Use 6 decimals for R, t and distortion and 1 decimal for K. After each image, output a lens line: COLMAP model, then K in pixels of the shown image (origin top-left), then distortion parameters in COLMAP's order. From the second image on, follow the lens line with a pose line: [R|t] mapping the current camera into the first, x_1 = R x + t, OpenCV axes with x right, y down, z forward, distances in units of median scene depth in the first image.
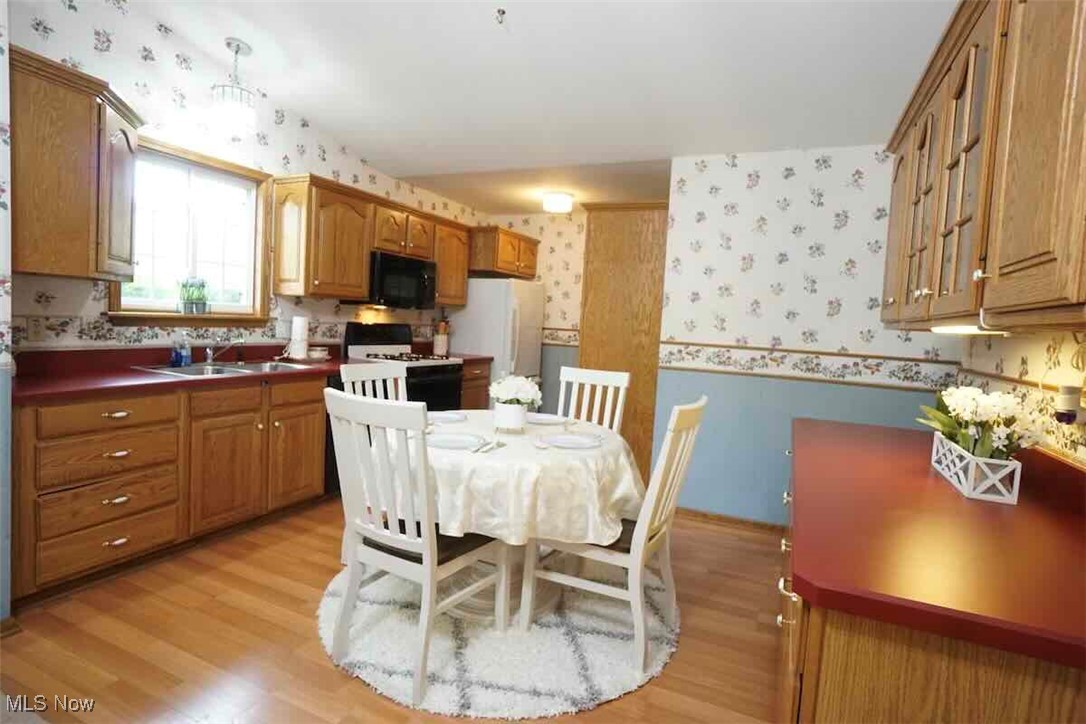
lens RADIAL K [[546.7, 0, 543.3], [0, 546.7, 358.9], [0, 0, 1]] dist [-0.042600, 0.022450]
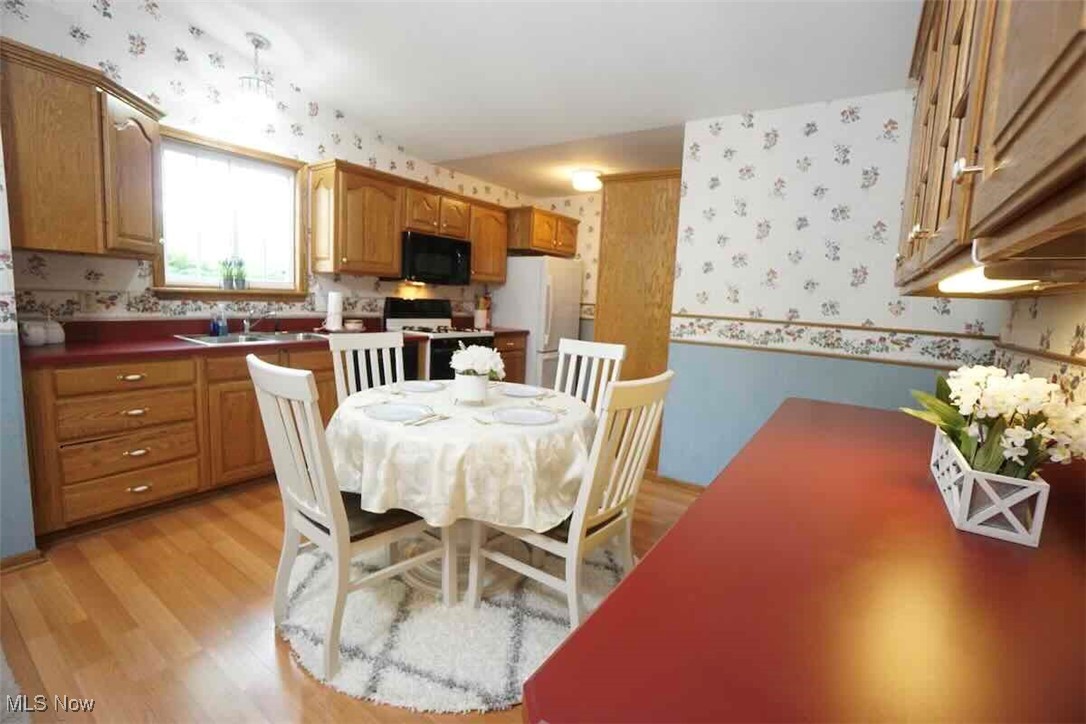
lens RADIAL K [[475.9, 0, 541.4], [0, 475.9, 356.5], [0, 0, 1]] dist [-0.059922, 0.021452]
pose [[0.985698, 0.014900, -0.167864, 0.171359], [-0.007186, 0.998894, 0.046466, 0.007988], [0.168371, -0.044595, 0.984714, 0.163598]]
